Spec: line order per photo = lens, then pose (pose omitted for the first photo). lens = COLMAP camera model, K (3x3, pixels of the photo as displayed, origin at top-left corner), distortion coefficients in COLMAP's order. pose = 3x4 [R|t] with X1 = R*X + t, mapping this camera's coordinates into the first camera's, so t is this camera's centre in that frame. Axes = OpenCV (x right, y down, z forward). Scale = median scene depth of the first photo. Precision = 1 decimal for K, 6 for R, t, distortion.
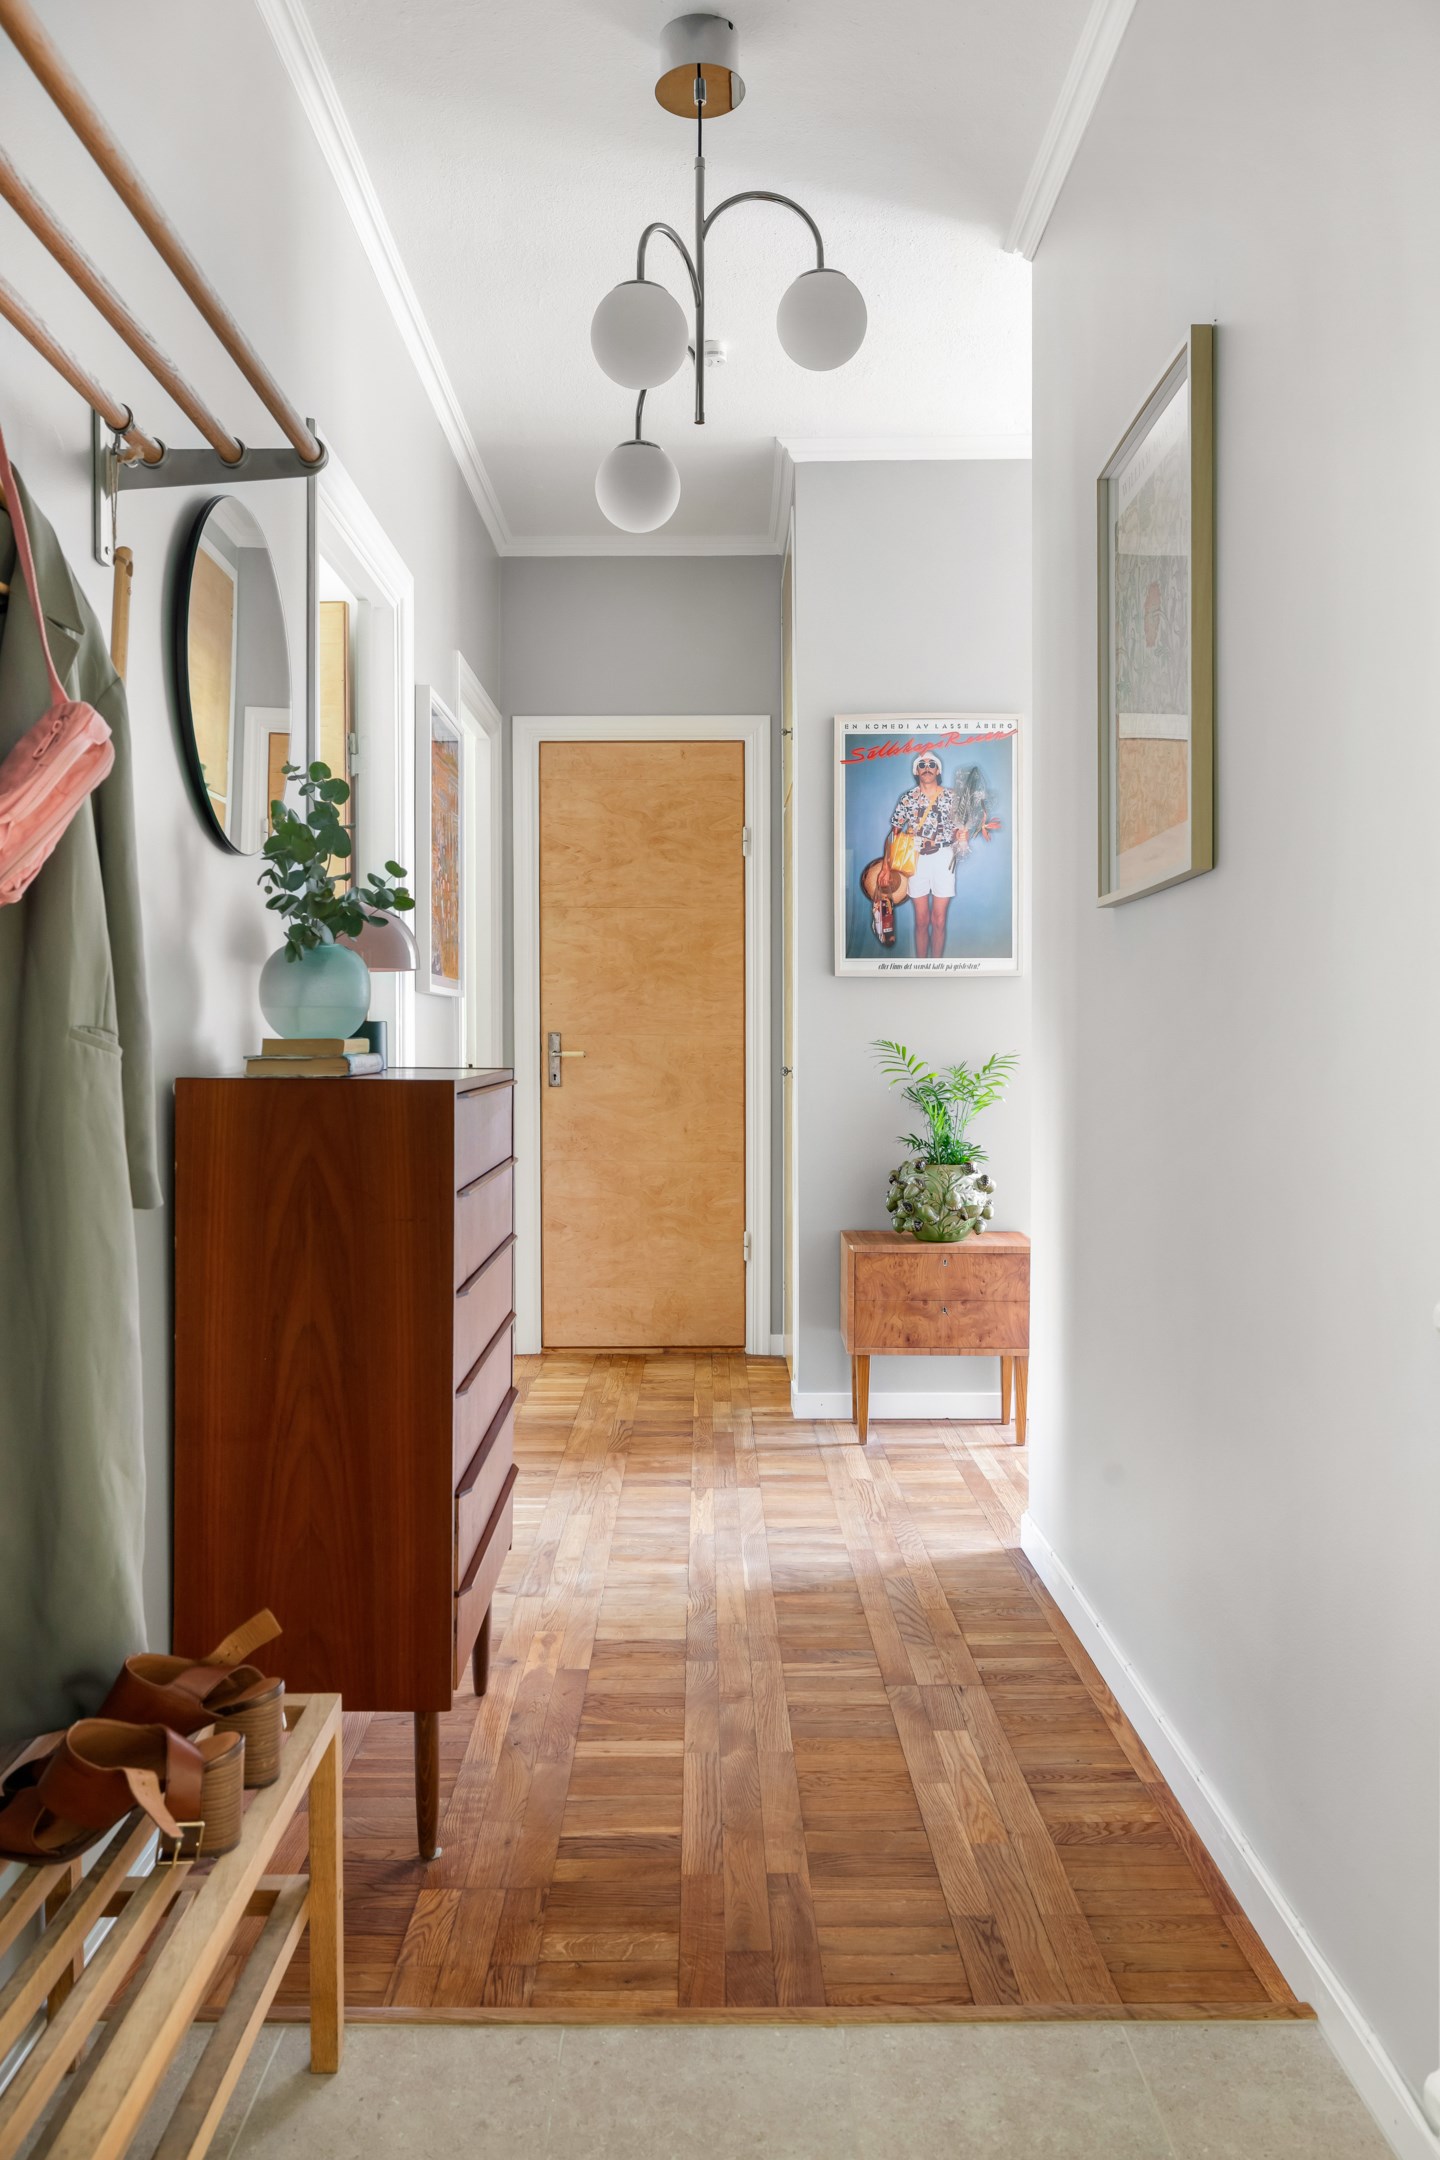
lens RADIAL K [[1472.7, 0, 727.3], [0, 1472.7, 1071.1], [0, 0, 1]] dist [0.003624, -0.003710]
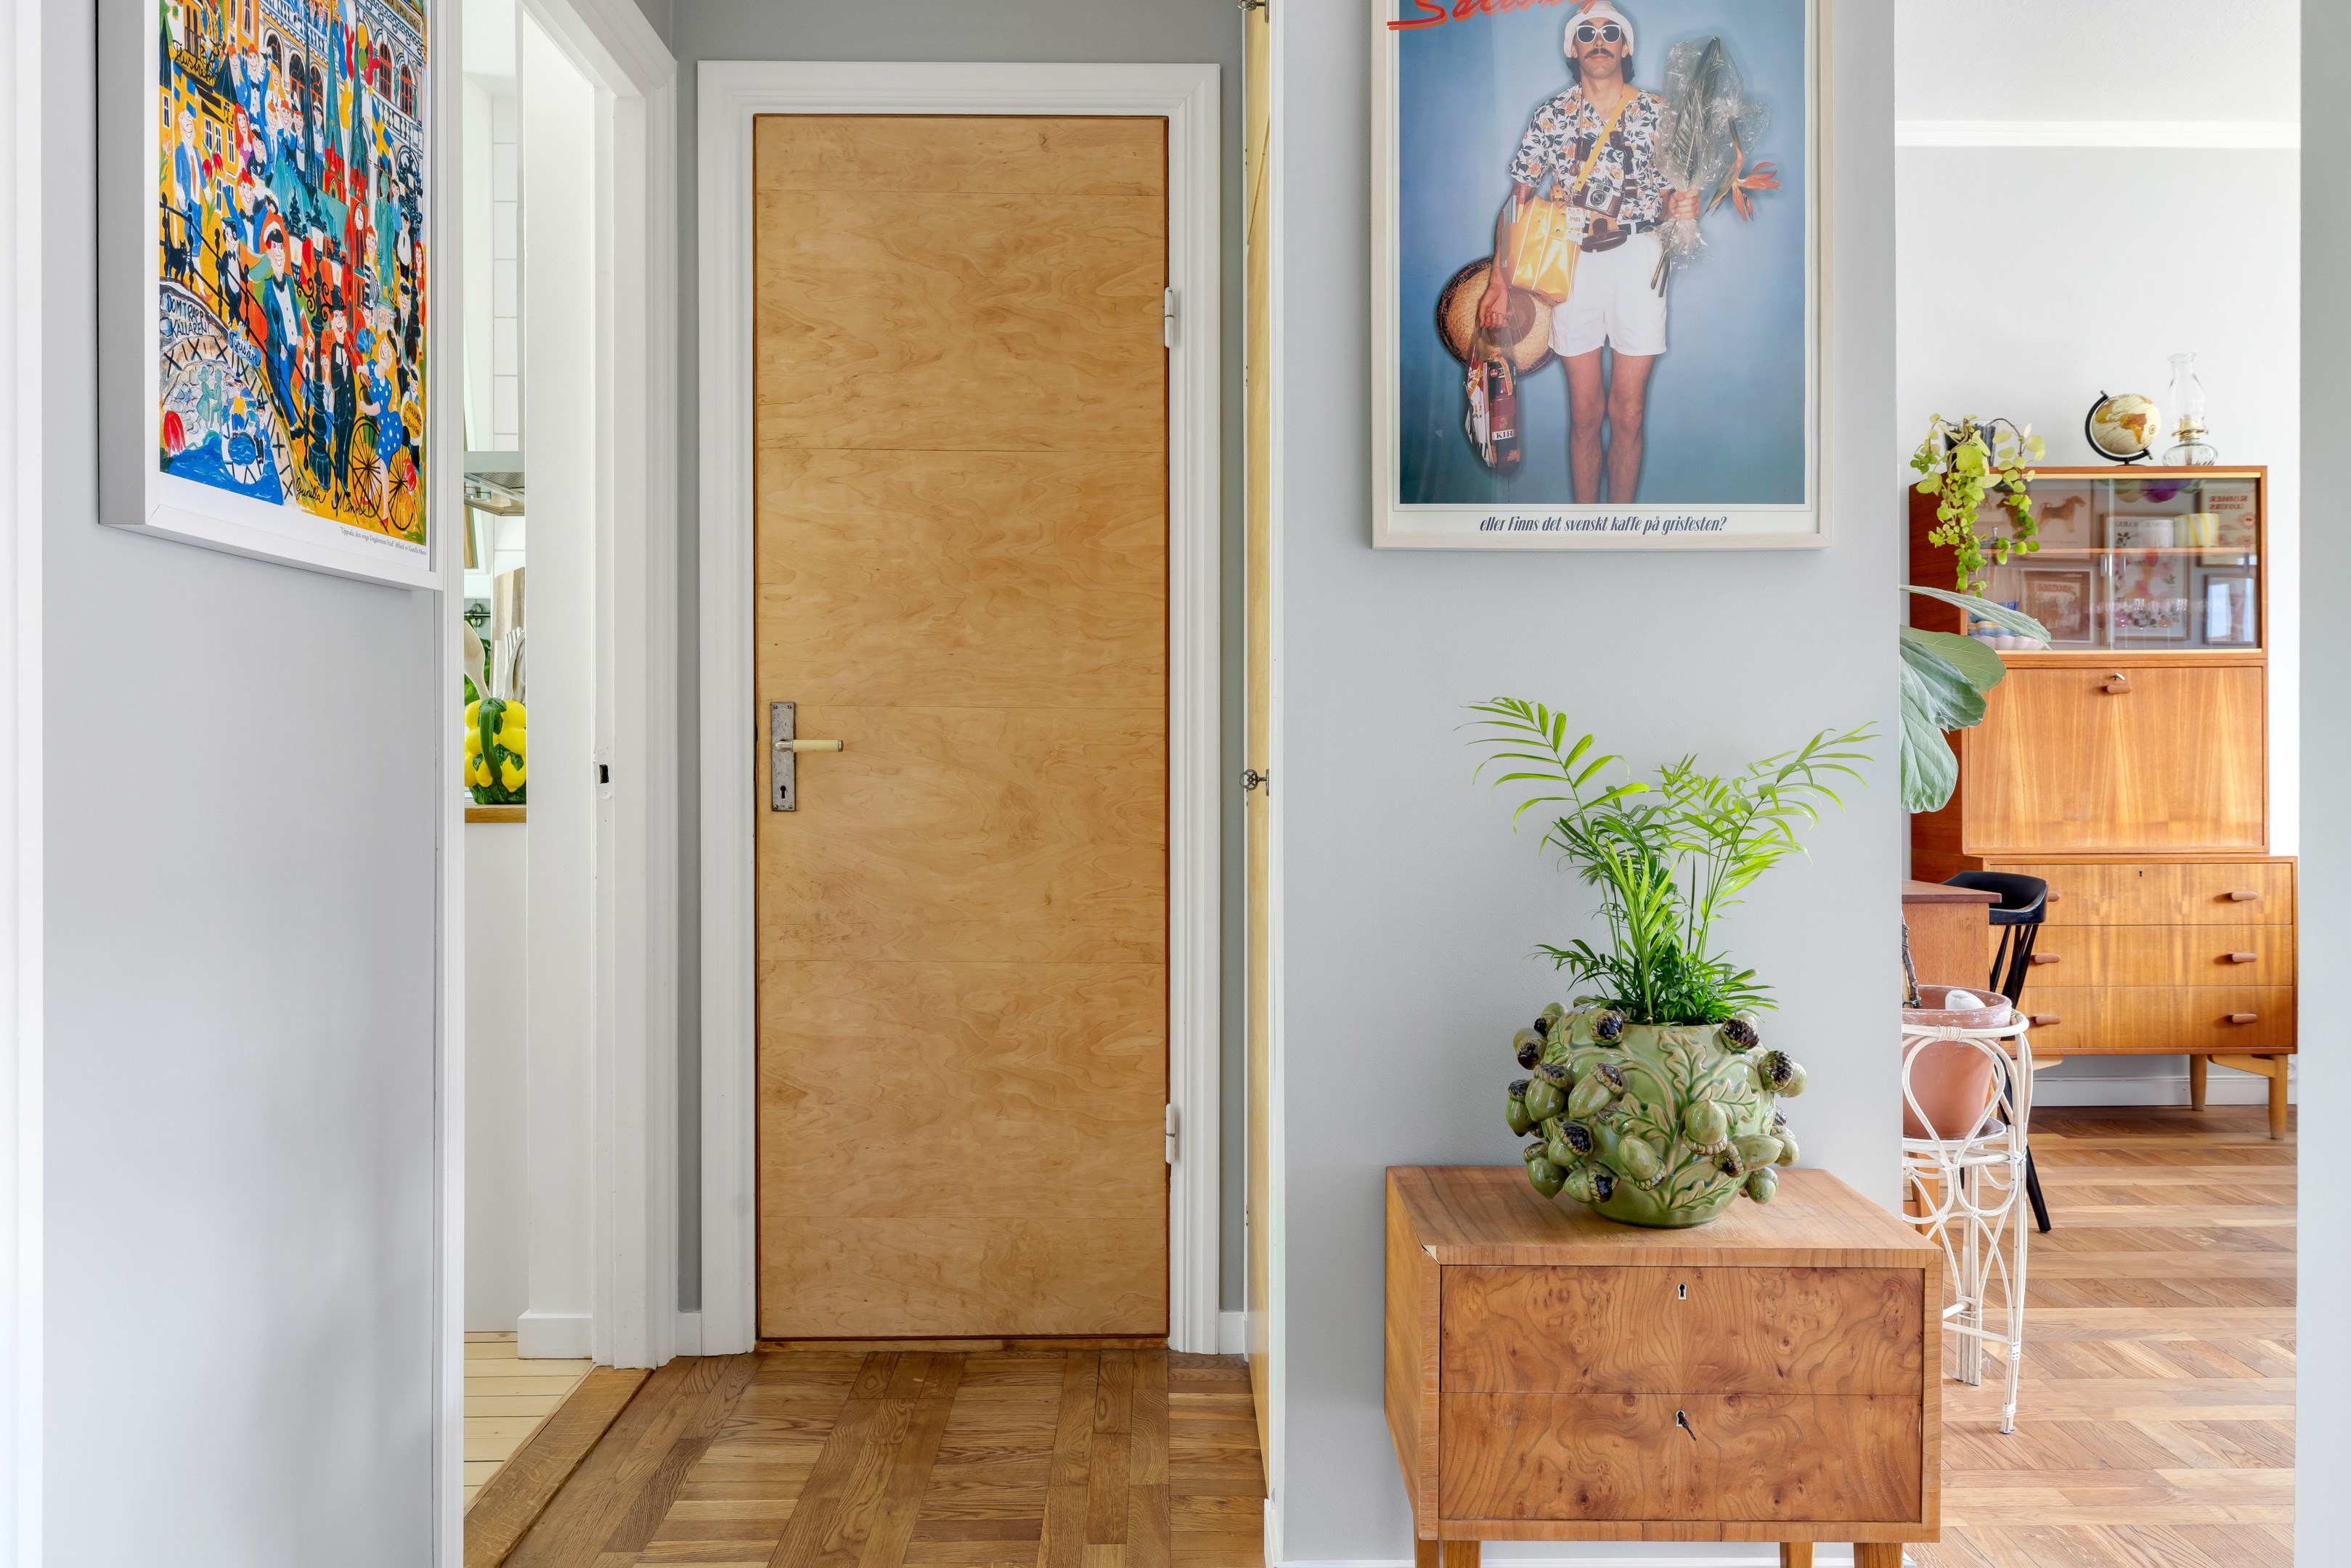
lens RADIAL K [[1727.9, 0, 1167.5], [0, 1727.9, 777.0], [0, 0, 1]] dist [0.007259, -0.000269]
pose [[0.999986, 0.000755, -0.005210, 0.018202], [-0.000775, 0.999992, -0.003950, 0.001495], [0.005207, 0.003954, 0.999979, 0.516024]]
